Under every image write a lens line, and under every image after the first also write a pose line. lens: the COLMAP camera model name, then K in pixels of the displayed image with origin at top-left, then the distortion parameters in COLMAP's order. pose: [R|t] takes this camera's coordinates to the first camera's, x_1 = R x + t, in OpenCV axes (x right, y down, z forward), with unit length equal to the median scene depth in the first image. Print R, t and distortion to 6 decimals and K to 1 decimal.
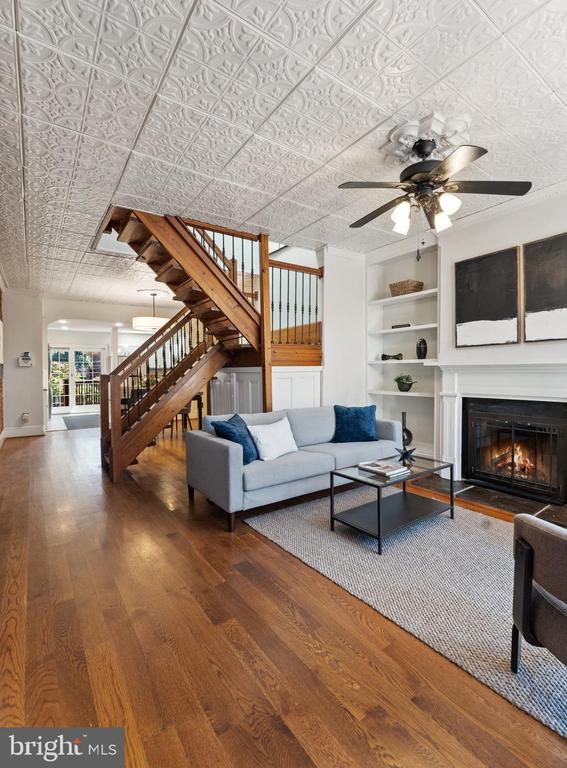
lens RADIAL K [[354.1, 0, 283.8], [0, 354.1, 377.0], [0, 0, 1]] dist [-0.006814, 0.000374]
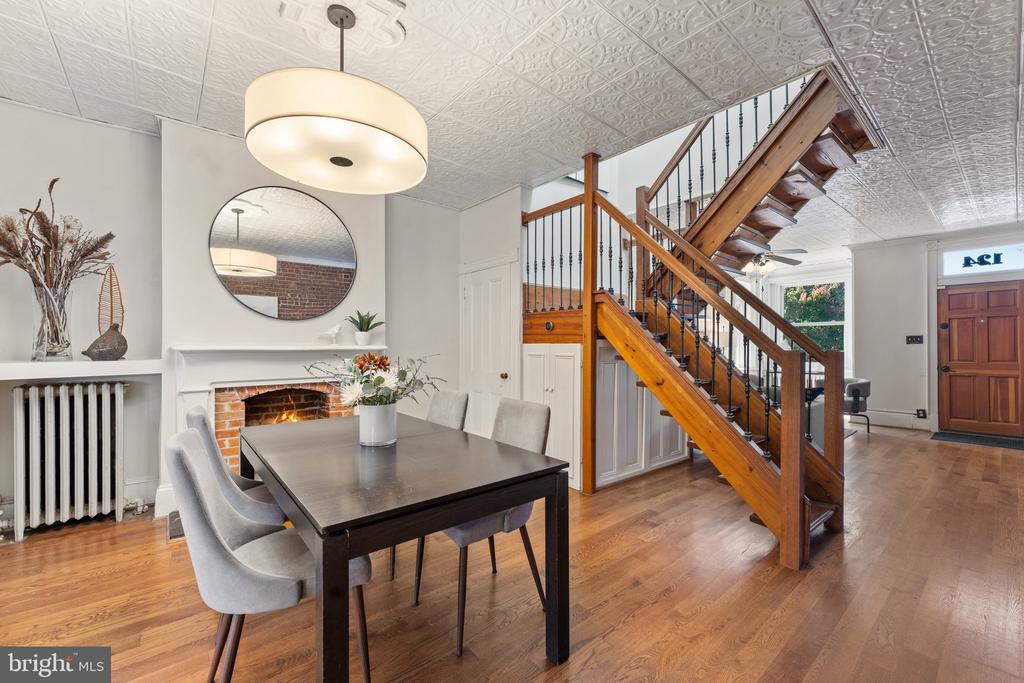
lens RADIAL K [[420.7, 0, 513.2], [0, 420.7, 347.0], [0, 0, 1]] dist [0.003381, -0.001212]
pose [[-0.077716, 0.003403, 0.996970, -1.197961], [0.012163, 0.999923, -0.002465, -0.020508], [-0.996901, 0.011935, -0.077751, 1.658509]]
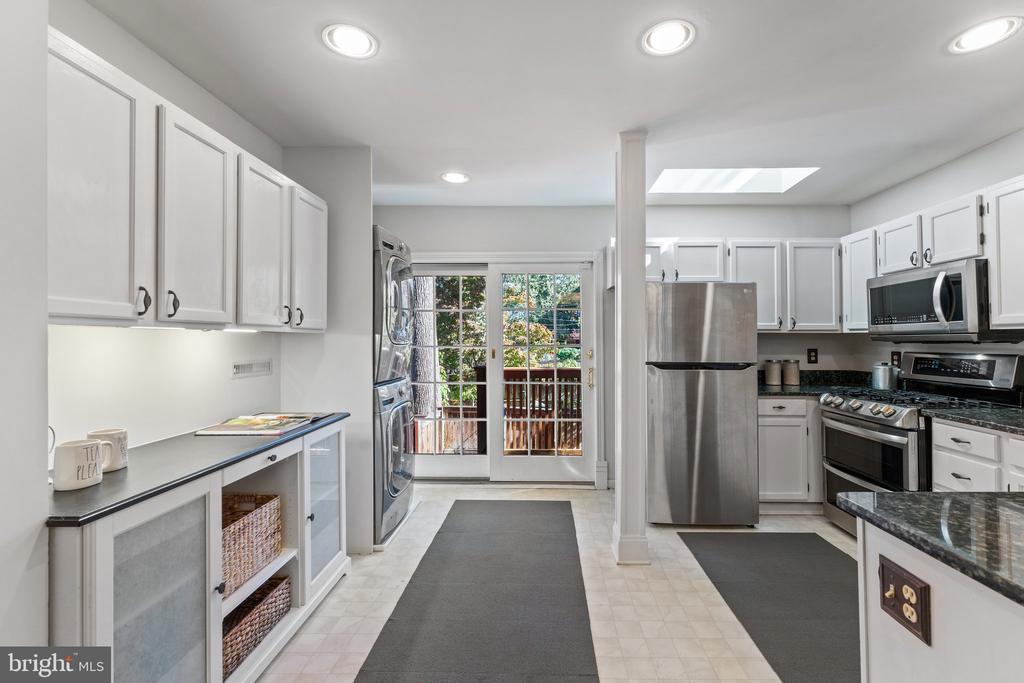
lens RADIAL K [[433.8, 0, 540.7], [0, 433.8, 331.0], [0, 0, 1]] dist [-0.002112, 0.000473]
pose [[0.826387, -0.003096, -0.563094, -0.971333], [-0.014905, 0.999514, -0.027370, -0.041902], [0.562905, 0.031011, 0.825939, 1.953884]]
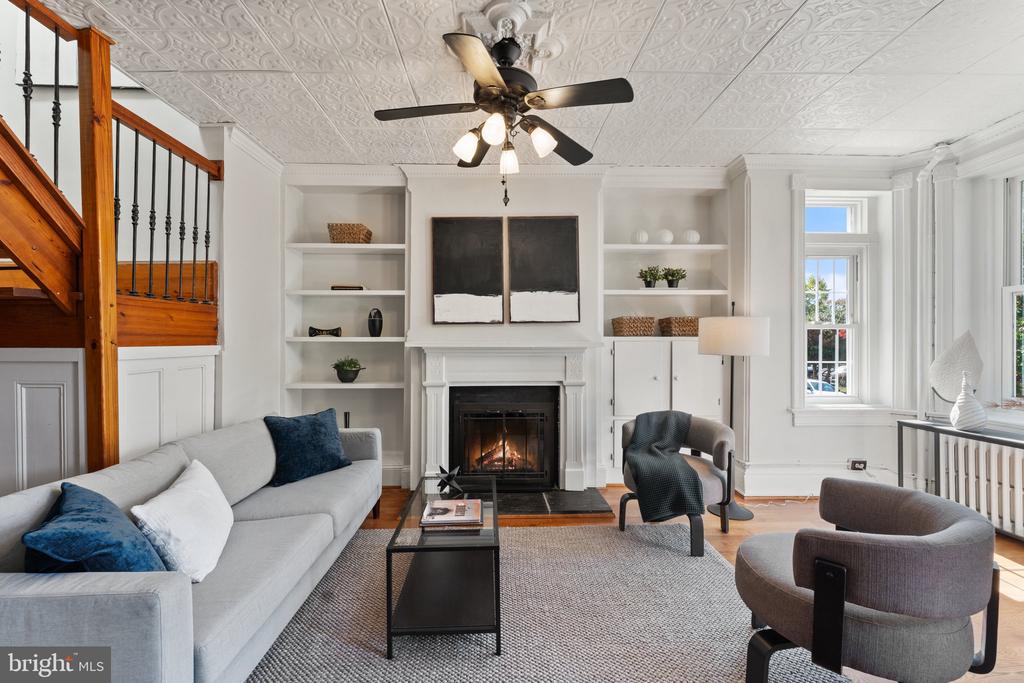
lens RADIAL K [[420.7, 0, 506.2], [0, 420.7, 343.8], [0, 0, 1]] dist [0.003381, -0.001212]
pose [[0.564552, 0.007145, 0.825366, -0.203821], [0.010045, 0.999829, -0.015526, -0.022765], [-0.825336, 0.017056, 0.564384, 0.336121]]
